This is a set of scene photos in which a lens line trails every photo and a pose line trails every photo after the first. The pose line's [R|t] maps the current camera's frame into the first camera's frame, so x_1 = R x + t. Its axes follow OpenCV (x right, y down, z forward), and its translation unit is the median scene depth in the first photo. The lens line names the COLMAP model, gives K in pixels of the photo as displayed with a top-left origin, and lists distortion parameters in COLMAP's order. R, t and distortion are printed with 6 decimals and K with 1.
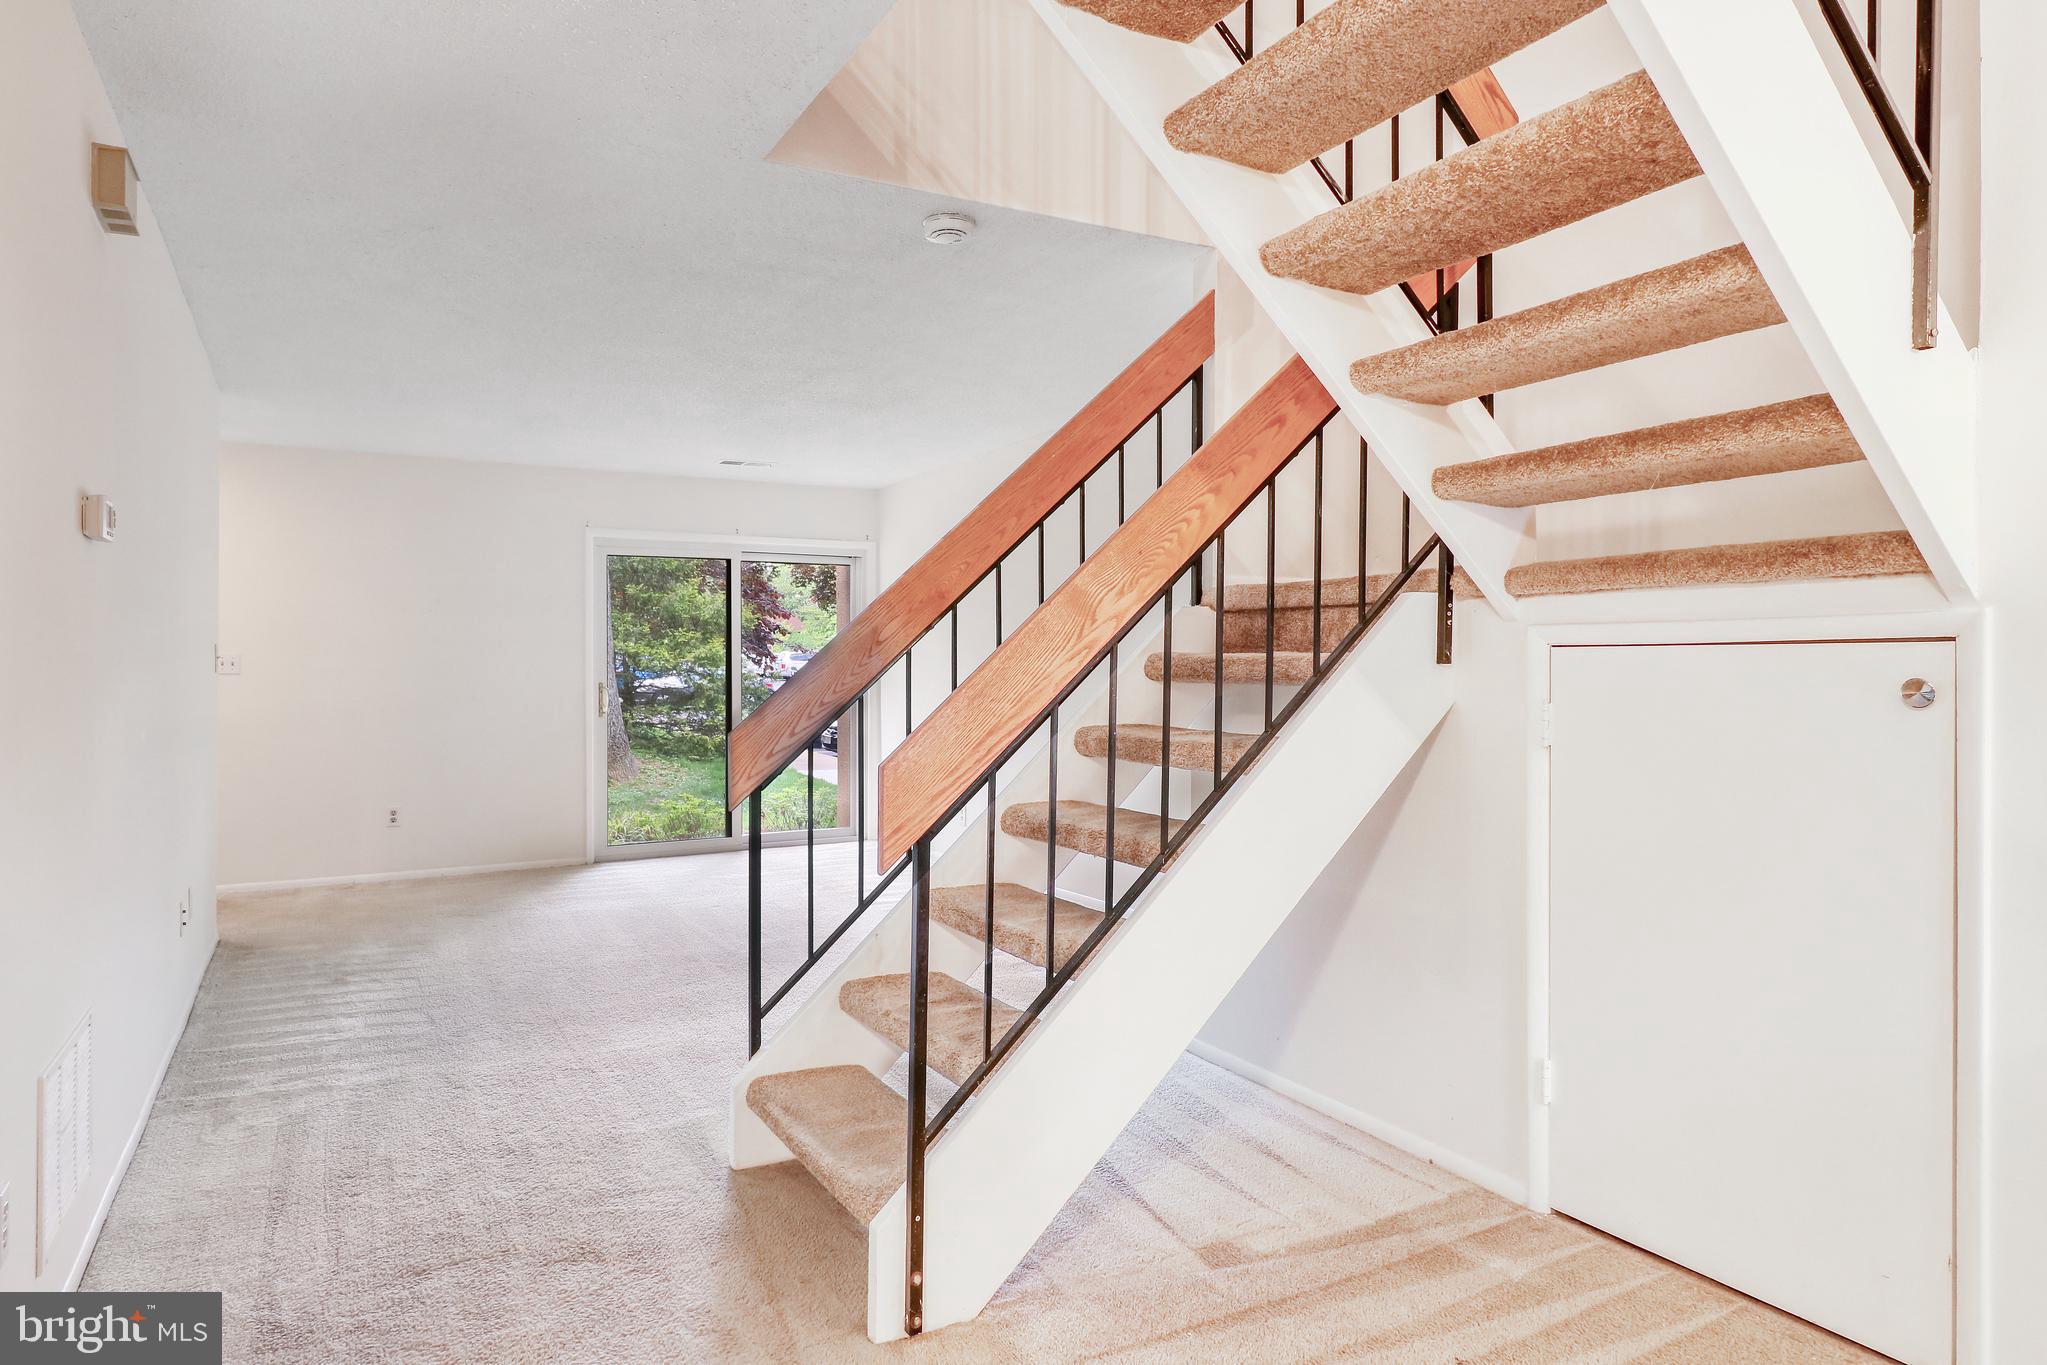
lens RADIAL K [[1234.5, 0, 1025.0], [0, 1234.5, 676.1], [0, 0, 1]] dist [0.007473, -0.005535]
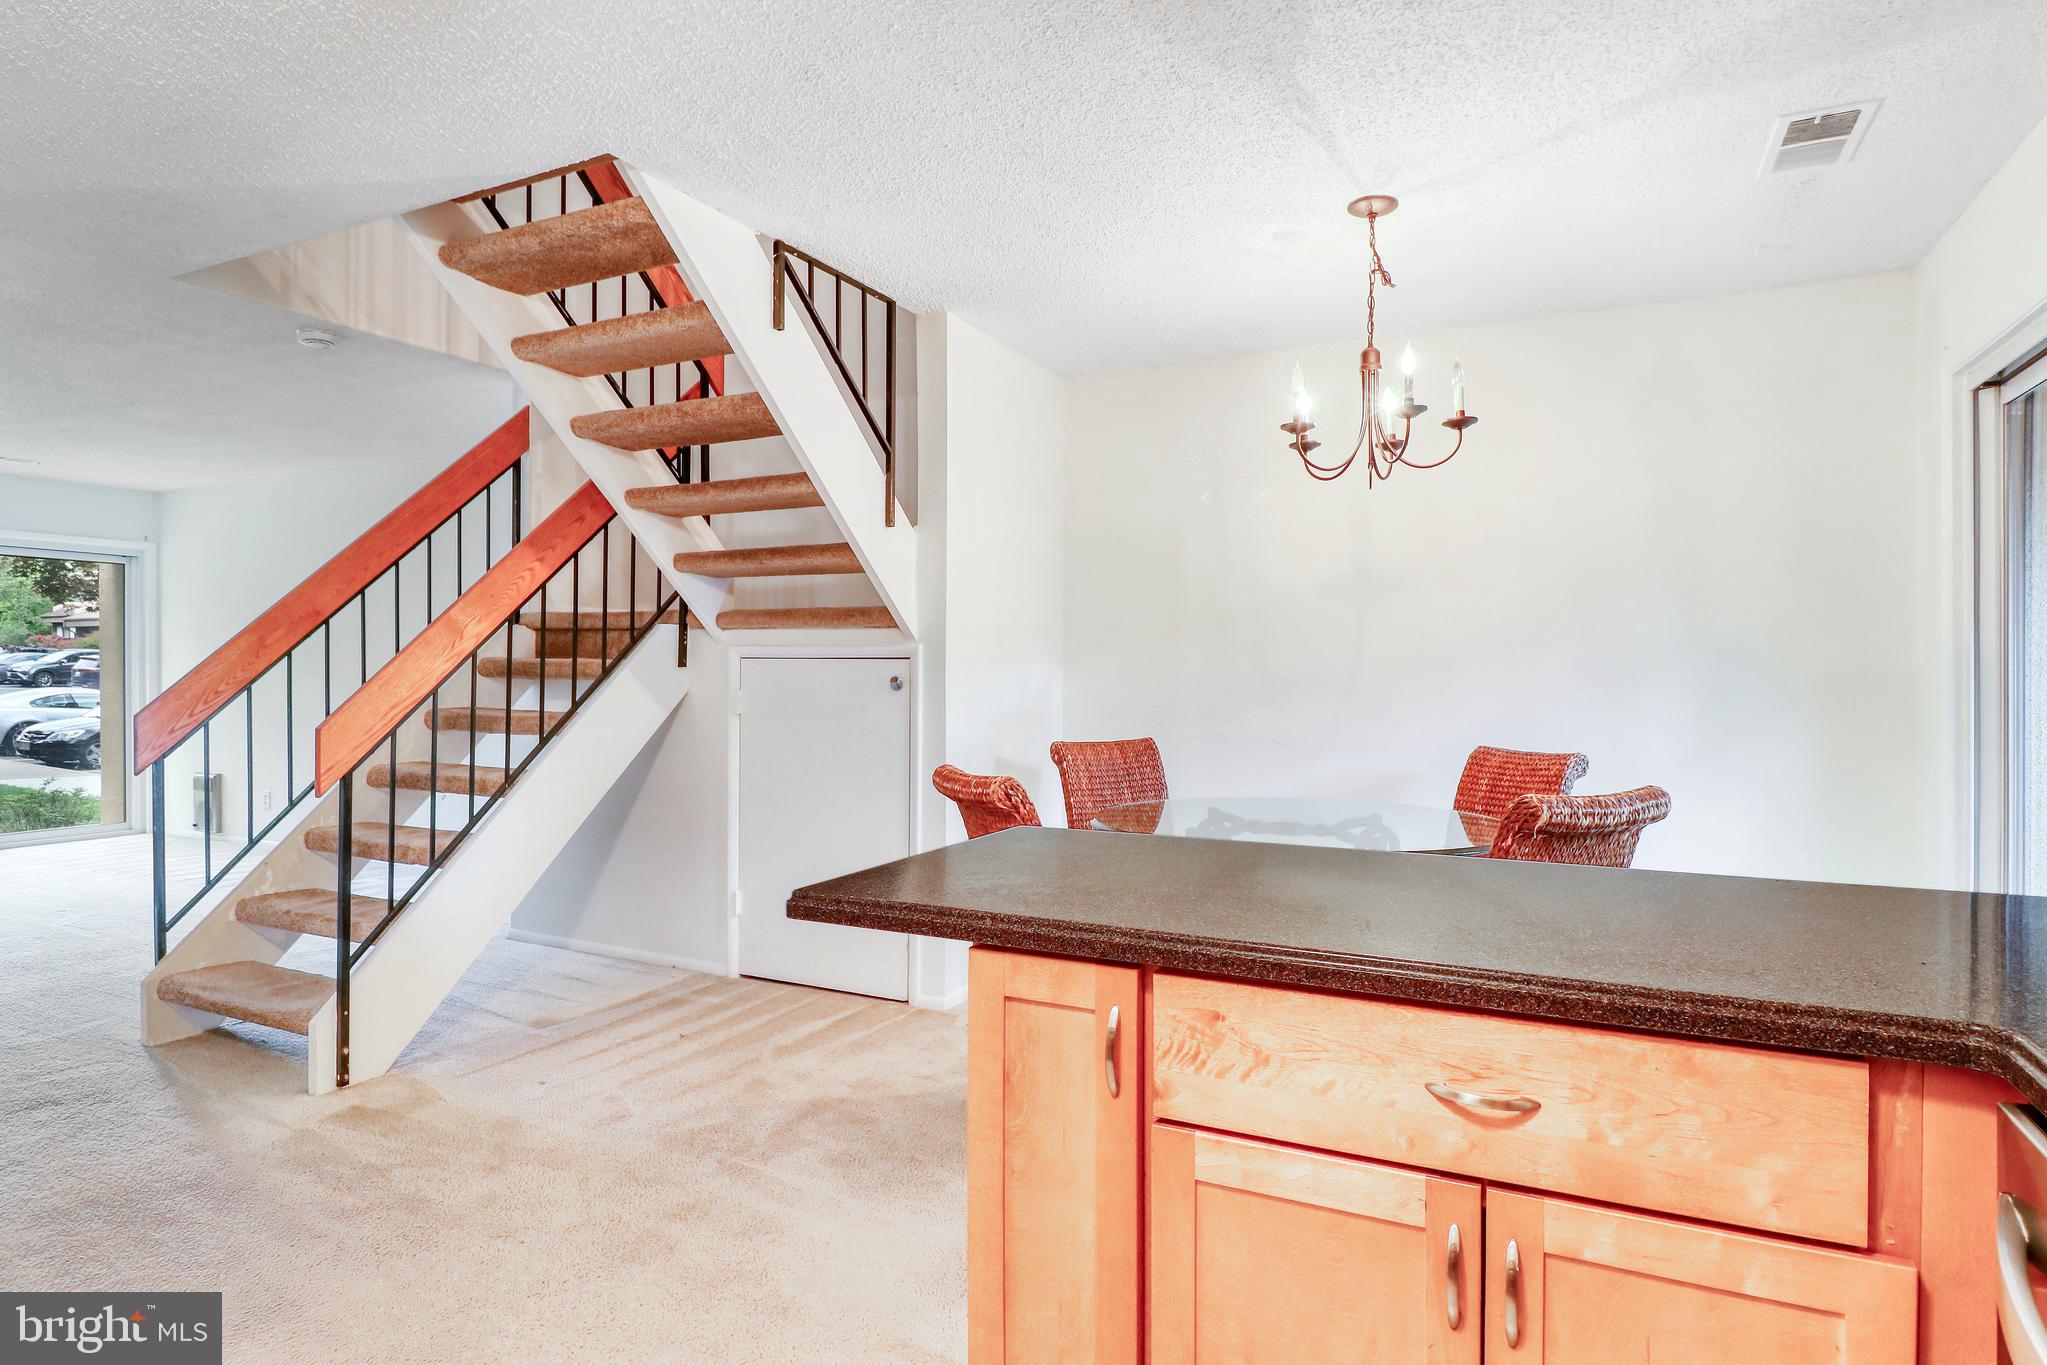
lens RADIAL K [[1099.3, 0, 990.8], [0, 1099.3, 689.8], [0, 0, 1]] dist [0.017451, -0.018729]
pose [[0.838305, -0.001209, 0.545201, -0.131214], [-0.005033, 0.999938, 0.009957, 0.004020], [-0.545179, -0.011091, 0.838246, -0.508349]]
